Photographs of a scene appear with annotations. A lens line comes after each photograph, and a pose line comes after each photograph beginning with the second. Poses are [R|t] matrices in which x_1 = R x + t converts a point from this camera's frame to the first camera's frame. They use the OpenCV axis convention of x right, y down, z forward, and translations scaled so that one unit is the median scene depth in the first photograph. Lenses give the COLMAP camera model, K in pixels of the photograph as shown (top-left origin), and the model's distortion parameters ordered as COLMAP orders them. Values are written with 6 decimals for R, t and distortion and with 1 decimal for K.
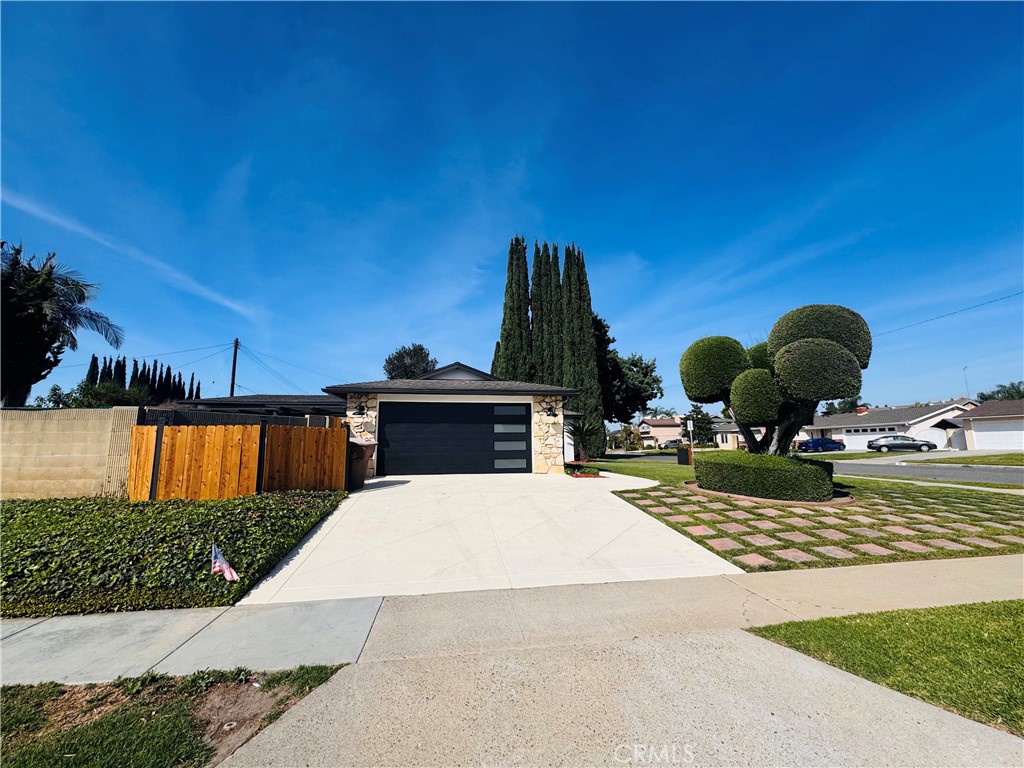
lens RADIAL K [[411.9, 0, 520.6], [0, 411.9, 384.4], [0, 0, 1]] dist [-0.004554, 0.000063]
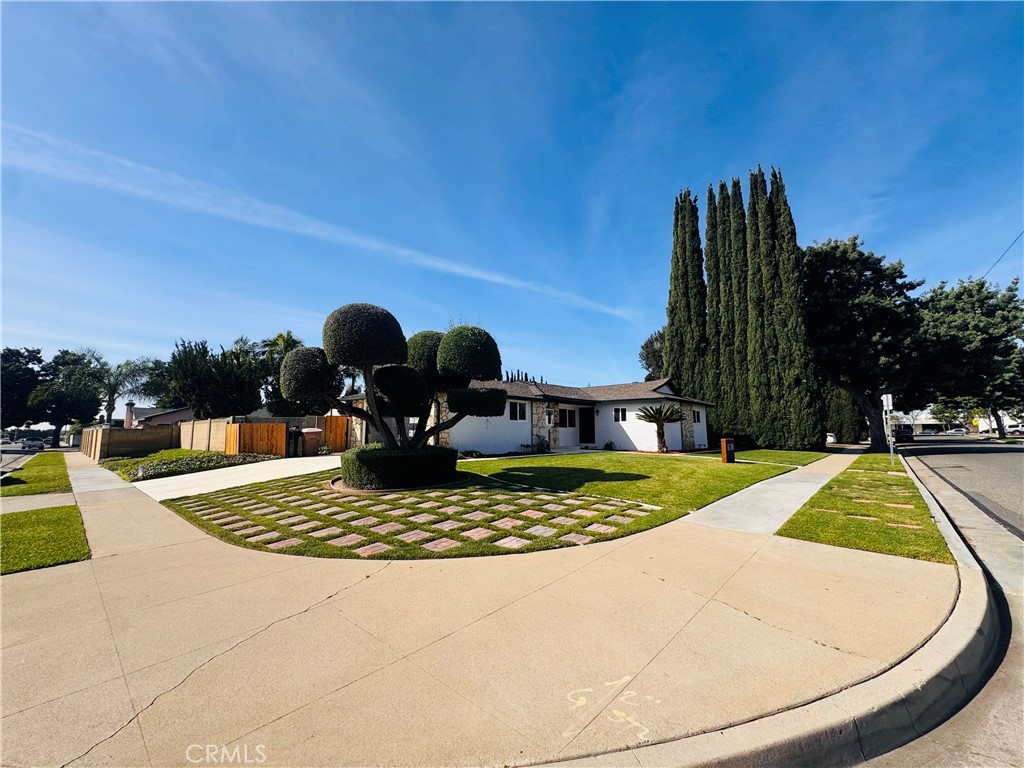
lens RADIAL K [[411.9, 0, 510.8], [0, 411.9, 381.8], [0, 0, 1]] dist [-0.004554, 0.000063]
pose [[0.618878, -0.085617, -0.780807, 0.412279], [0.110010, 0.993692, -0.021765, 0.016685], [0.777745, -0.072427, 0.624393, 0.152503]]
